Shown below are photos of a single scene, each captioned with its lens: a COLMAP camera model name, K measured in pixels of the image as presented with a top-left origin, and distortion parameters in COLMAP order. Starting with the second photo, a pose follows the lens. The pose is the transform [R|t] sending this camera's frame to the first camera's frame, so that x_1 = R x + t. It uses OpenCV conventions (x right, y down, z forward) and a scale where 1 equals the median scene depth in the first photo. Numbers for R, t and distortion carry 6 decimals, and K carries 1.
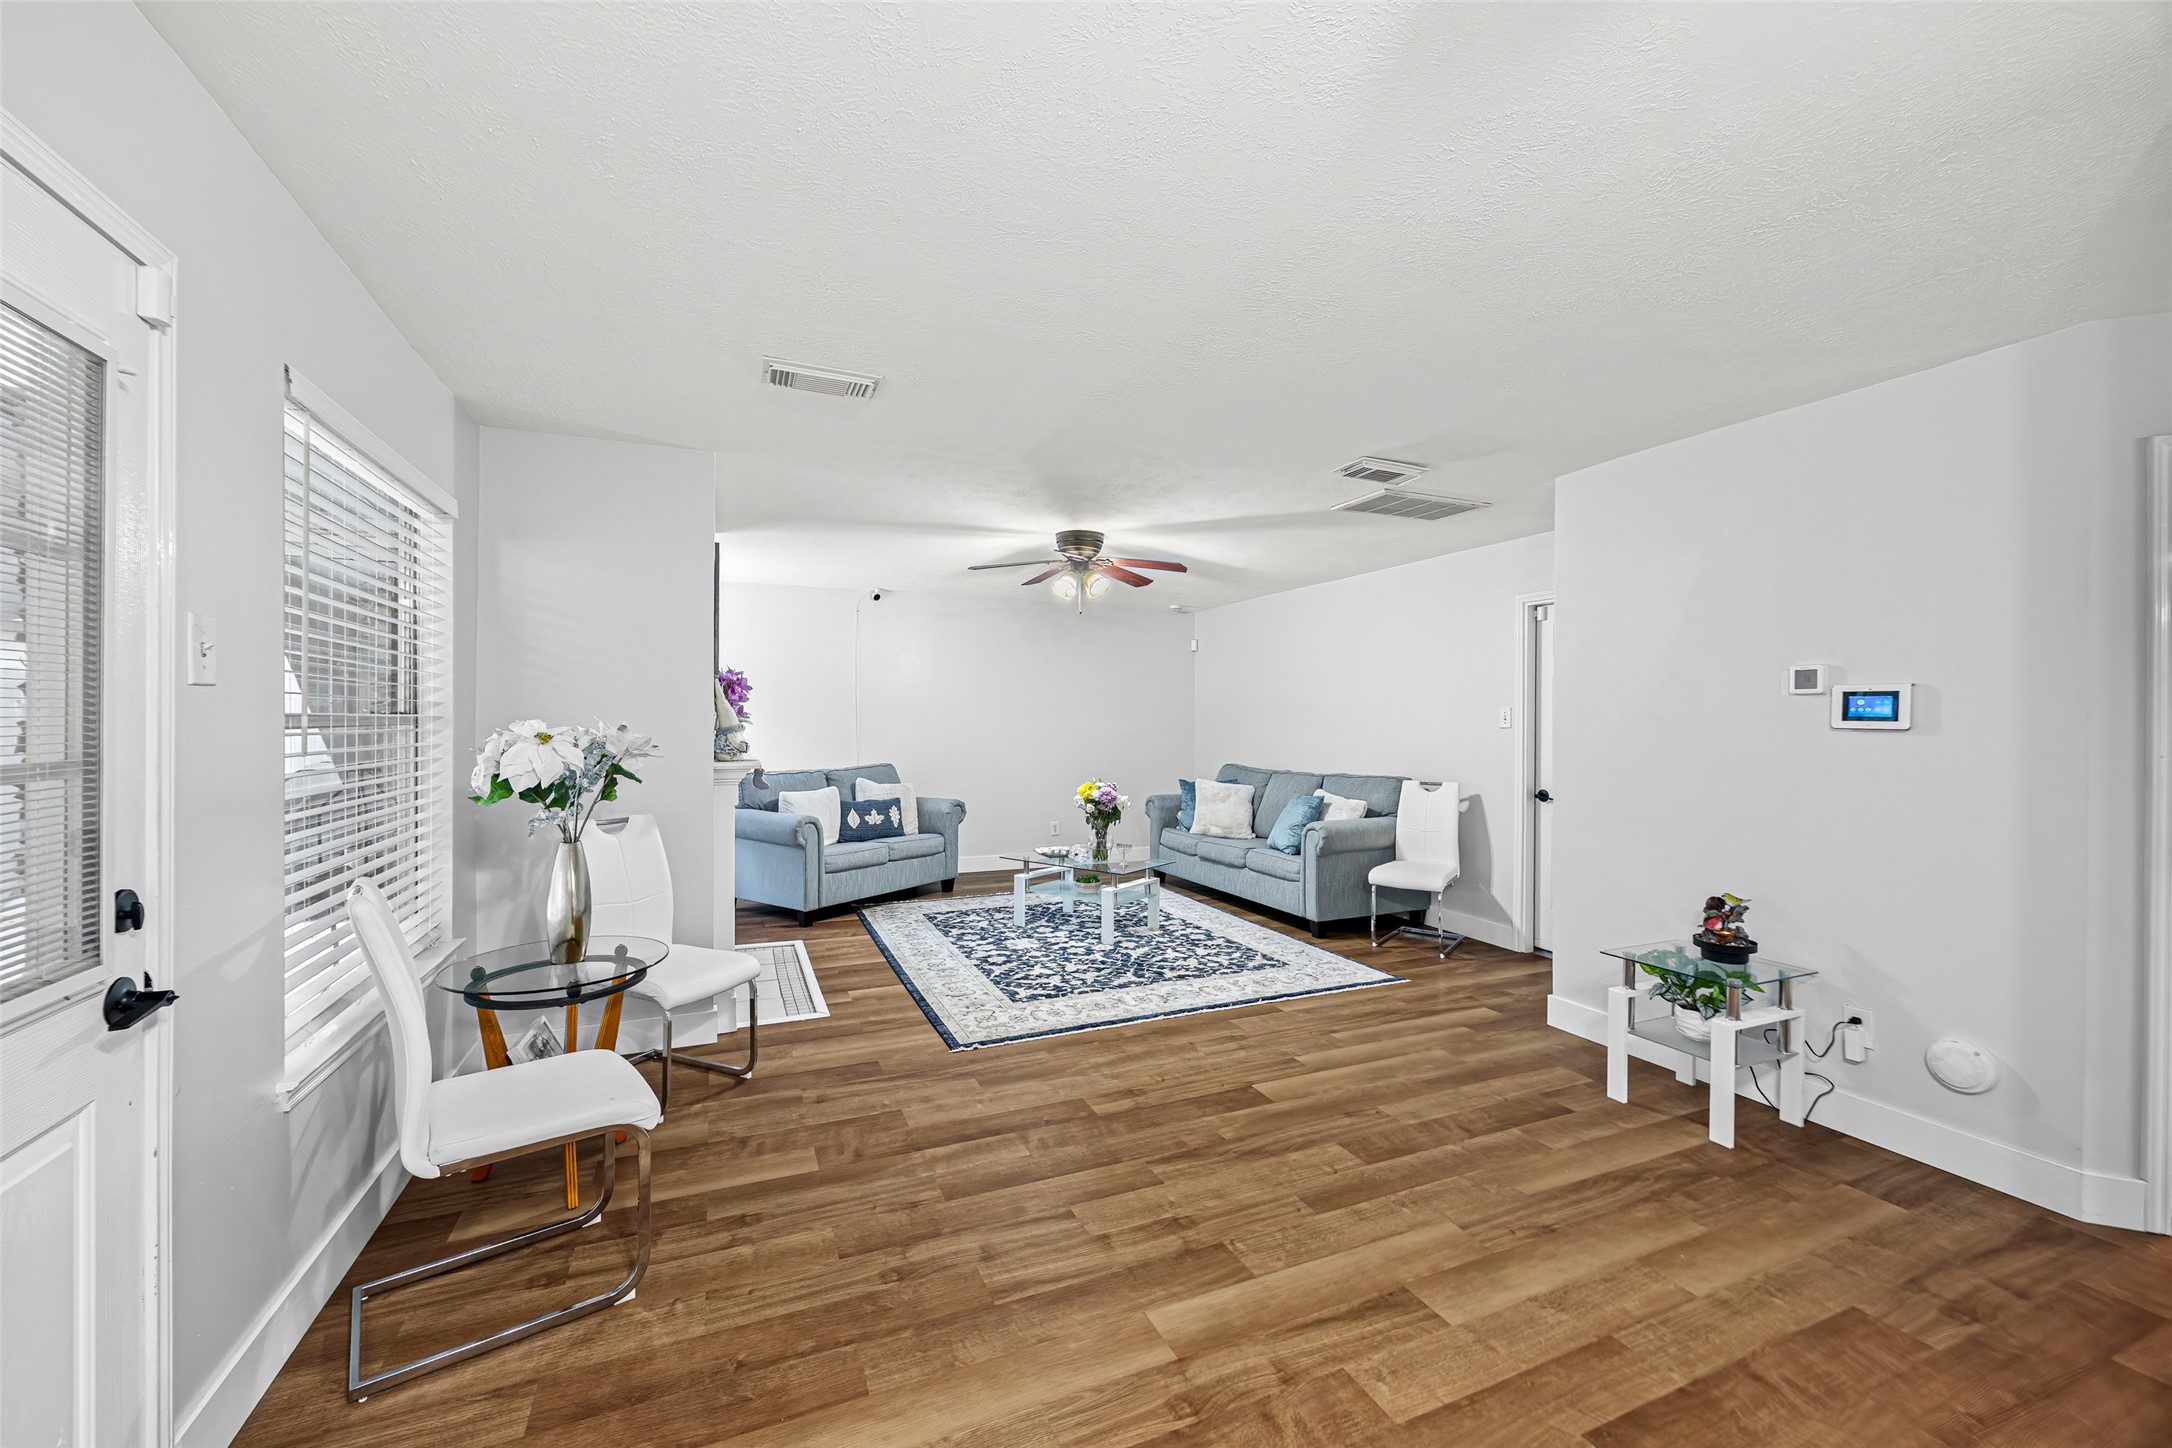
lens RADIAL K [[852.1, 0, 1083.3], [0, 852.1, 727.2], [0, 0, 1]] dist [0.000556, 0.000106]
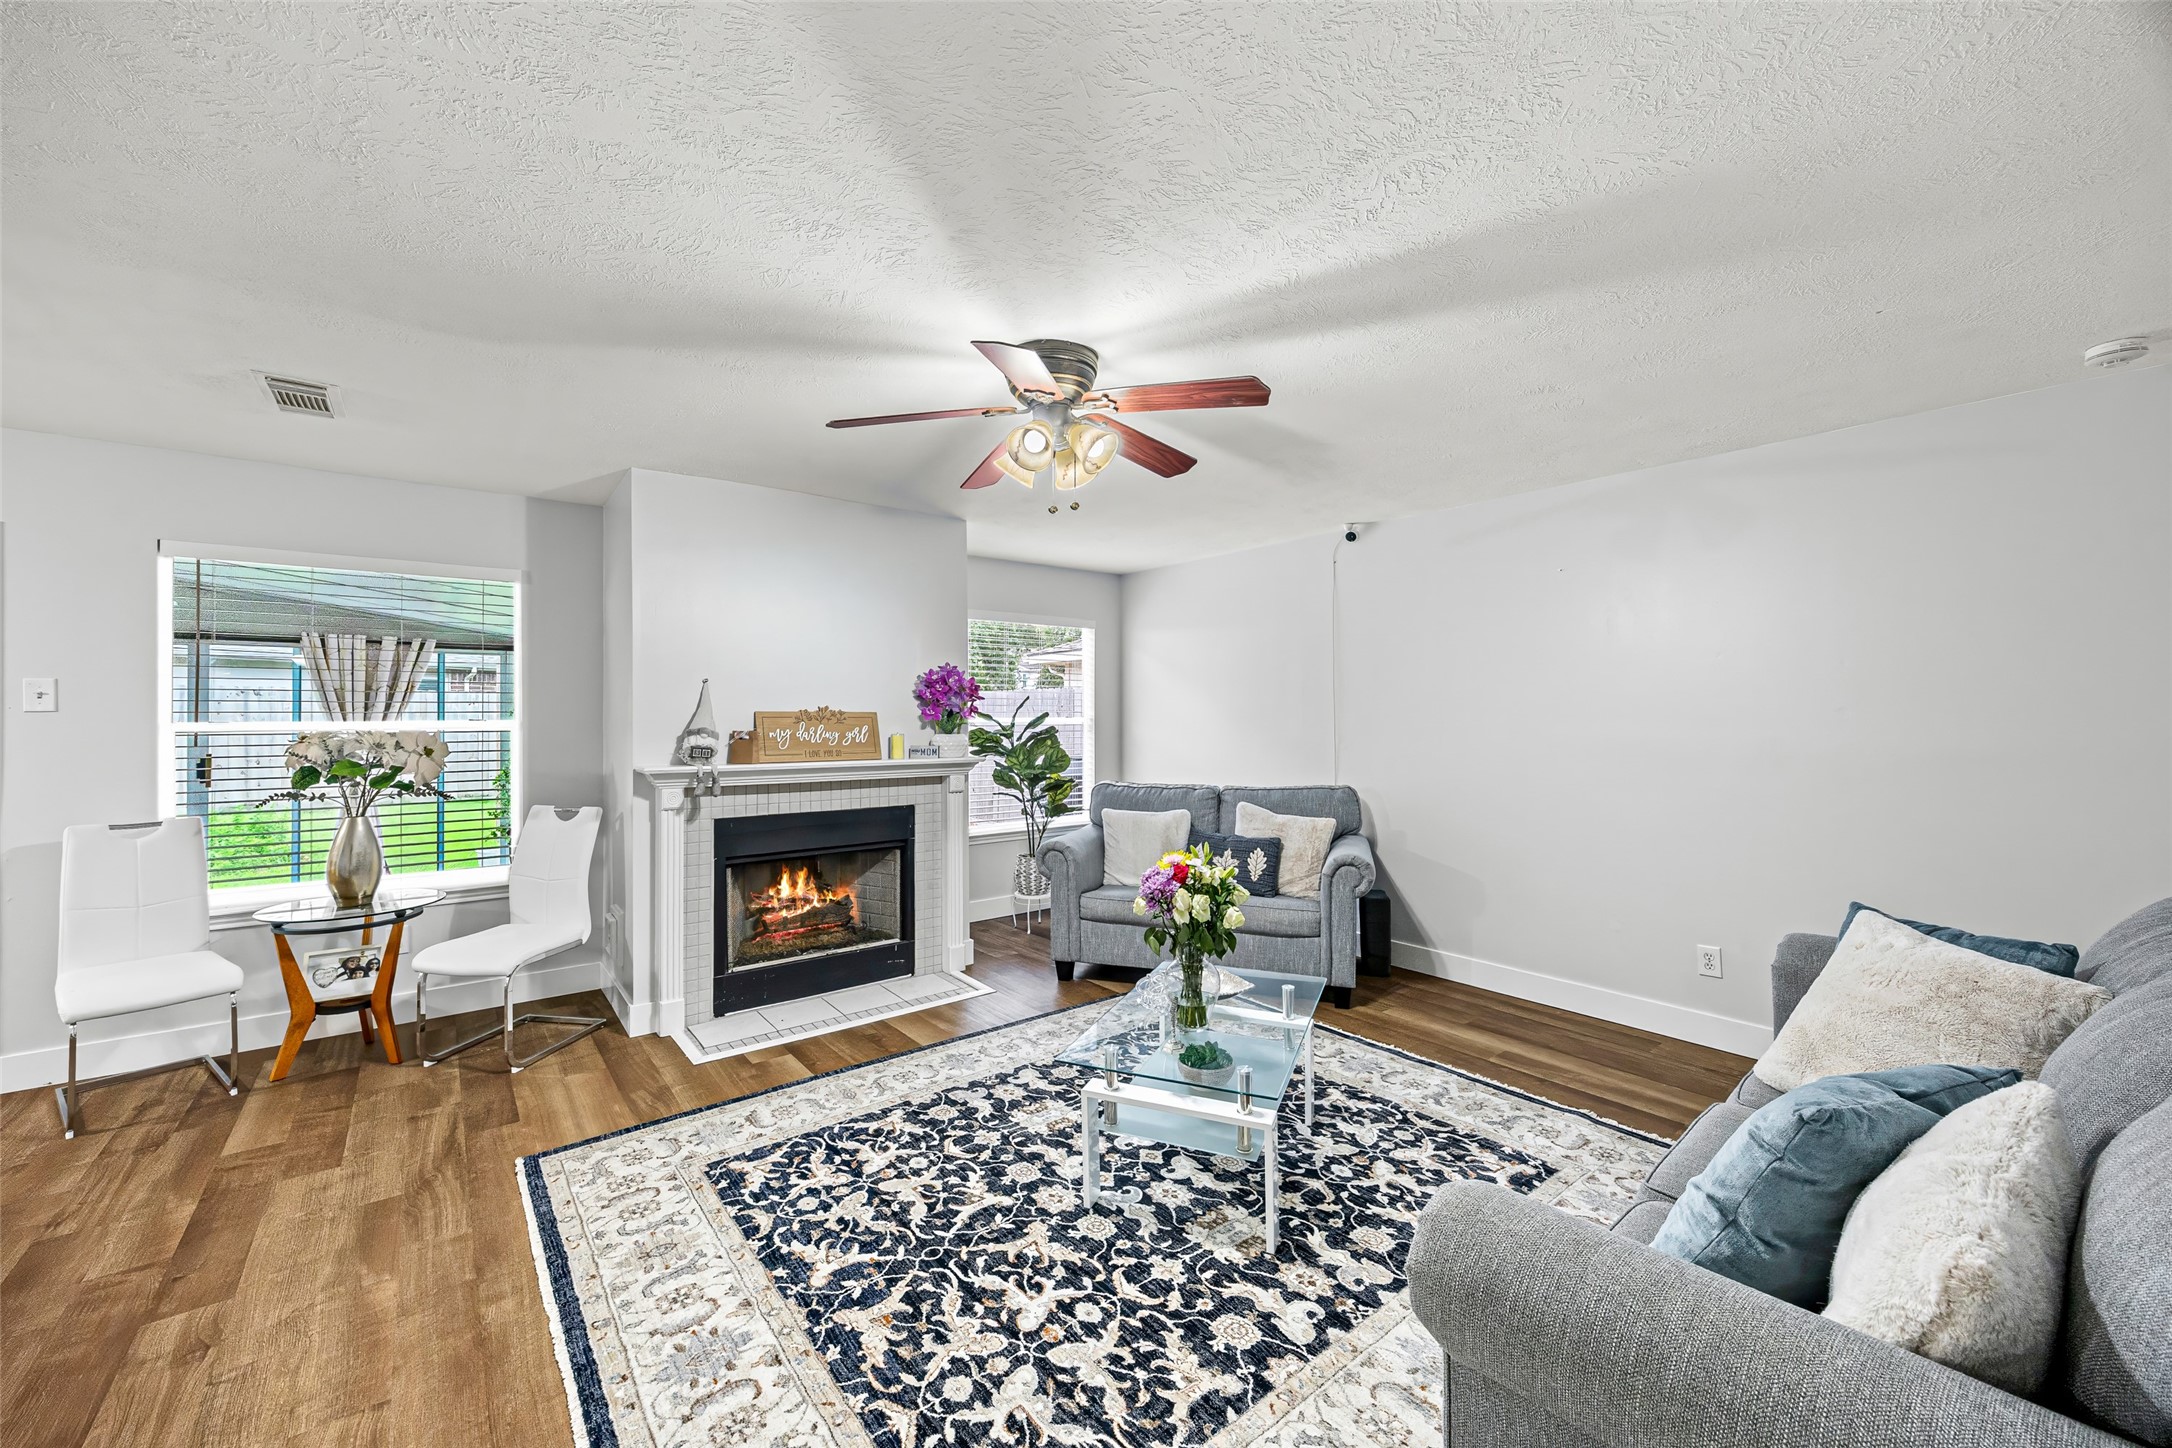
lens RADIAL K [[831.4, 0, 1073.9], [0, 831.4, 718.0], [0, 0, 1]] dist [-0.003449, -0.000244]
pose [[0.251036, -0.004654, -0.967967, 0.568311], [-0.002343, 0.999983, -0.005416, -0.009770], [0.967975, 0.003627, 0.251020, 1.062860]]
